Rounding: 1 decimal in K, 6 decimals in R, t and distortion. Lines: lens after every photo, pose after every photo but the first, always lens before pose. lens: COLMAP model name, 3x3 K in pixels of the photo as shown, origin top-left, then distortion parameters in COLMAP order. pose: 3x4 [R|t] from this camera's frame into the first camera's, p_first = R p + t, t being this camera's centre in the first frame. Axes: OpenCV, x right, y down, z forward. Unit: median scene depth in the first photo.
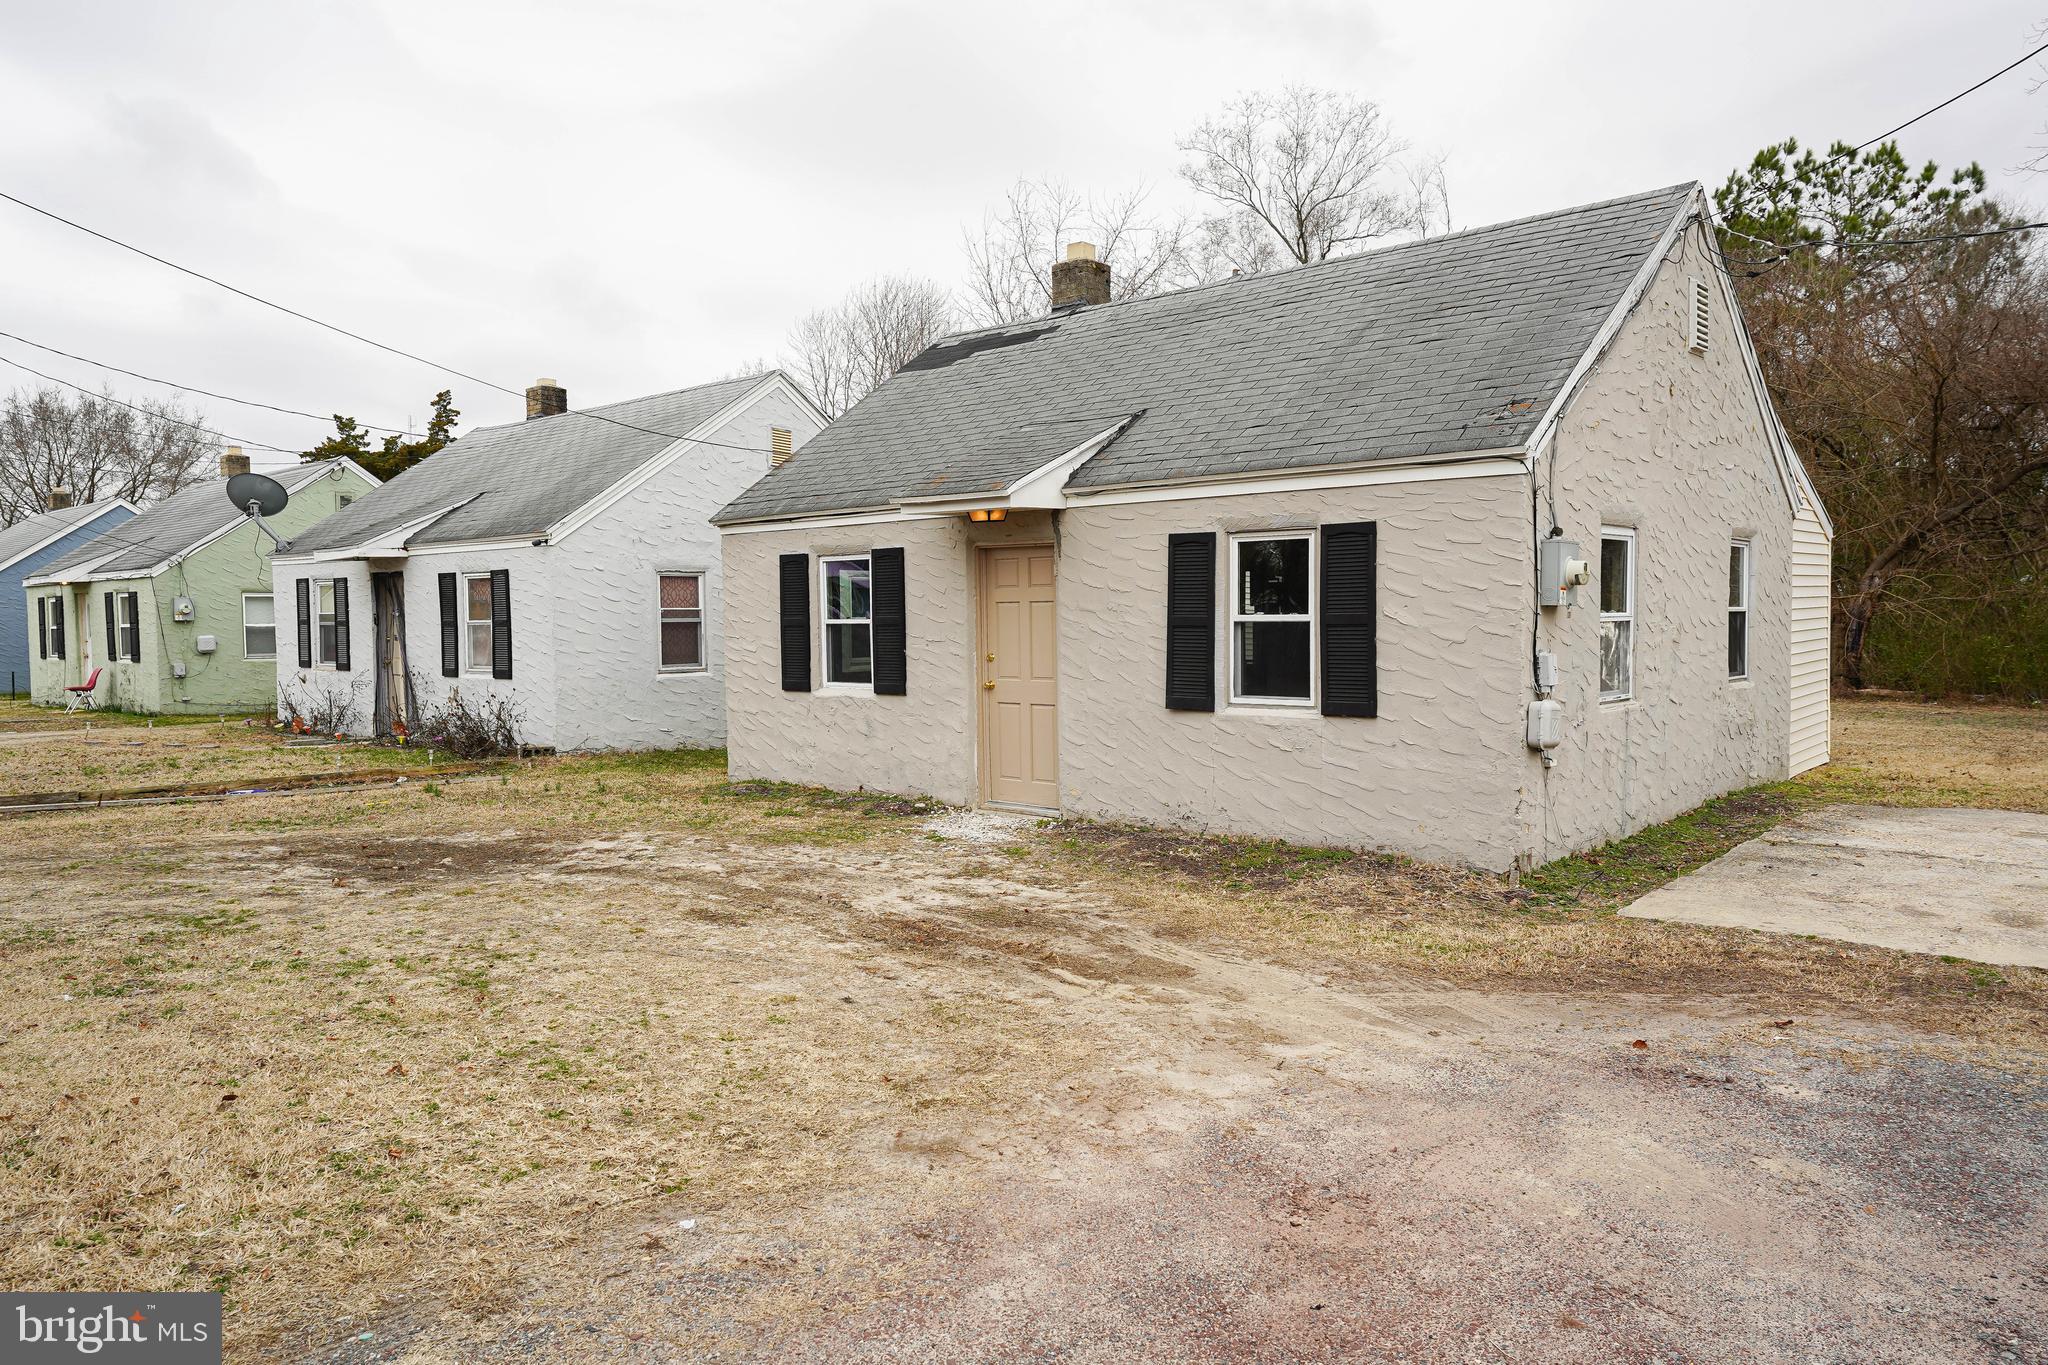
lens RADIAL K [[1393.8, 0, 1024.0], [0, 1393.8, 682.5], [0, 0, 1]] dist [0.034120, 0.001302]
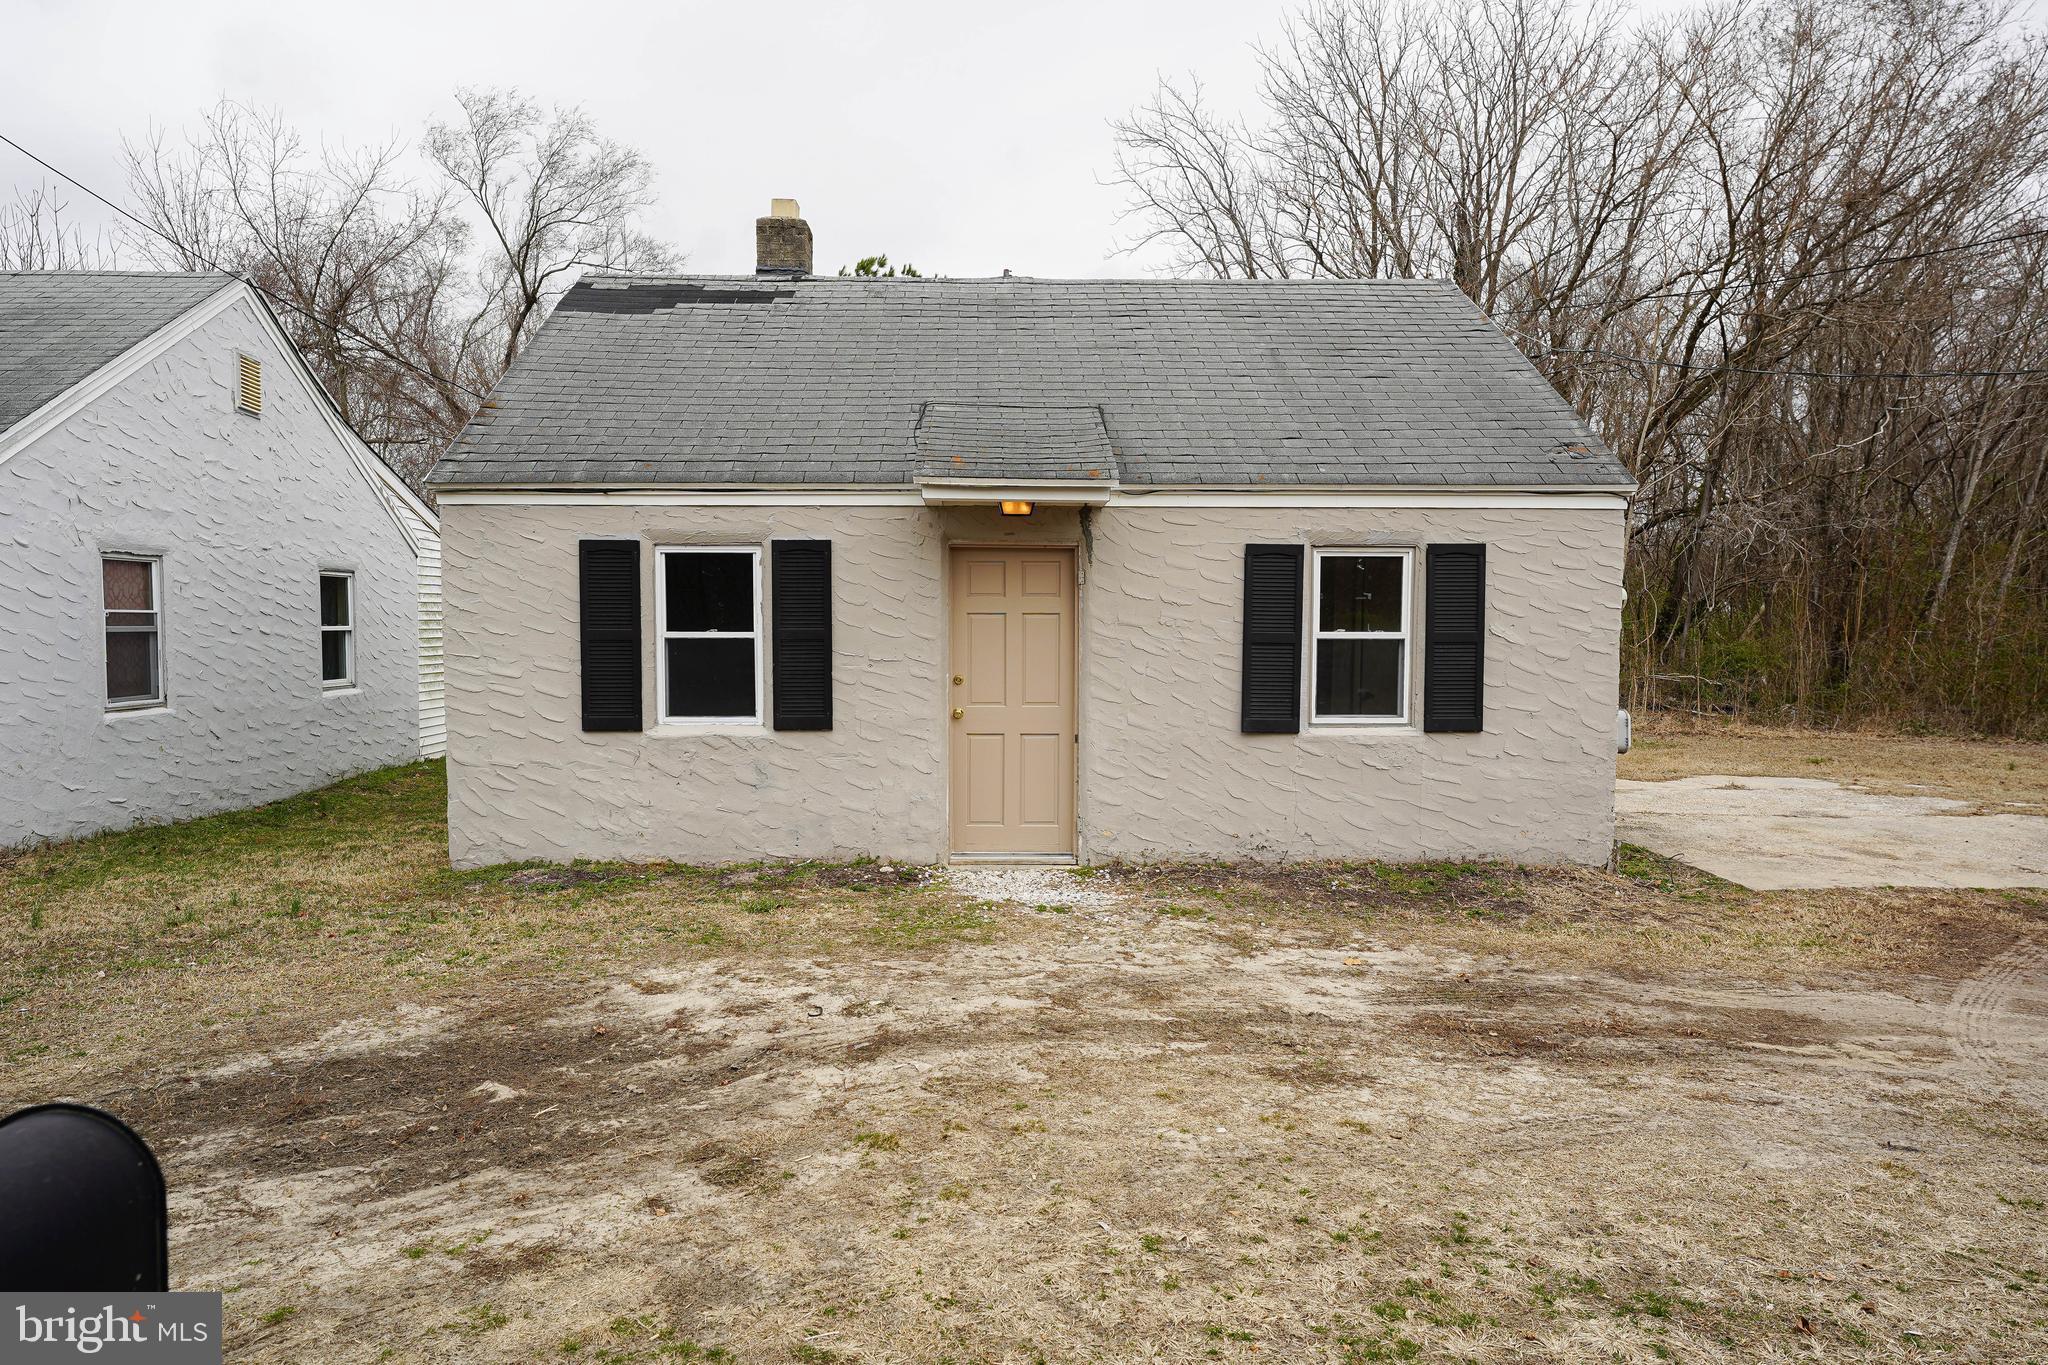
lens RADIAL K [[1223.7, 0, 1022.2], [0, 1223.7, 683.2], [0, 0, 1]] dist [0.009181, 0.000731]
pose [[0.732118, -0.022474, 0.680807, -0.548260], [0.023501, 0.999694, 0.007730, -0.023199], [-0.680772, 0.010340, 0.732422, 0.497267]]
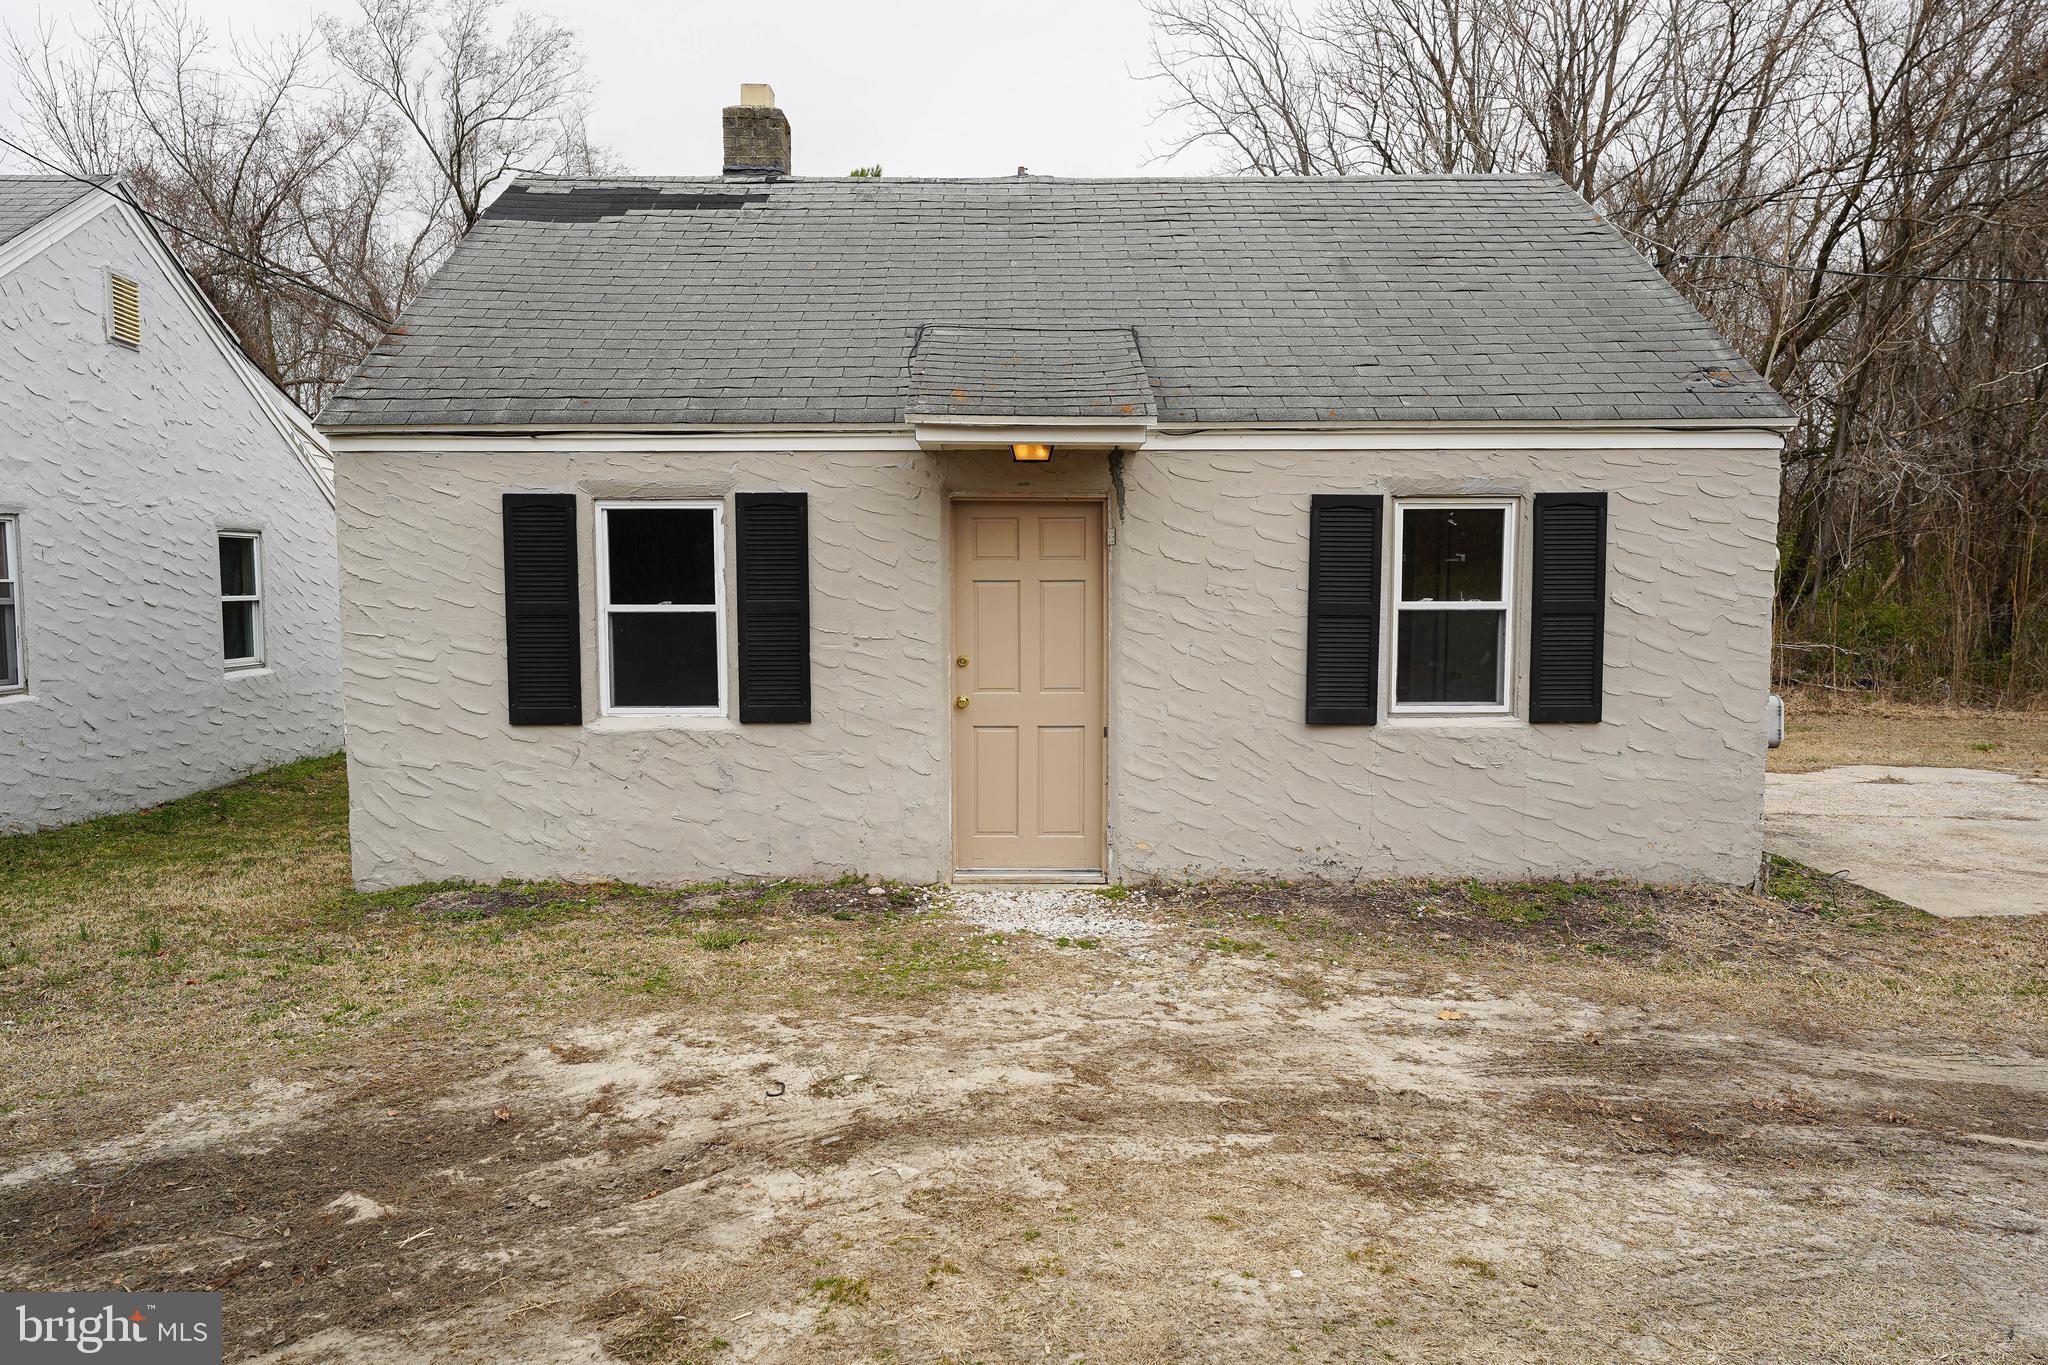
lens RADIAL K [[1361.9, 0, 1024.0], [0, 1361.9, 682.5], [0, 0, 1]] dist [0.021350, 0.001281]
pose [[0.743254, -0.040614, 0.667776, -0.501603], [0.027106, 0.999164, 0.030599, -0.030484], [-0.668460, -0.004642, 0.743733, 0.541611]]
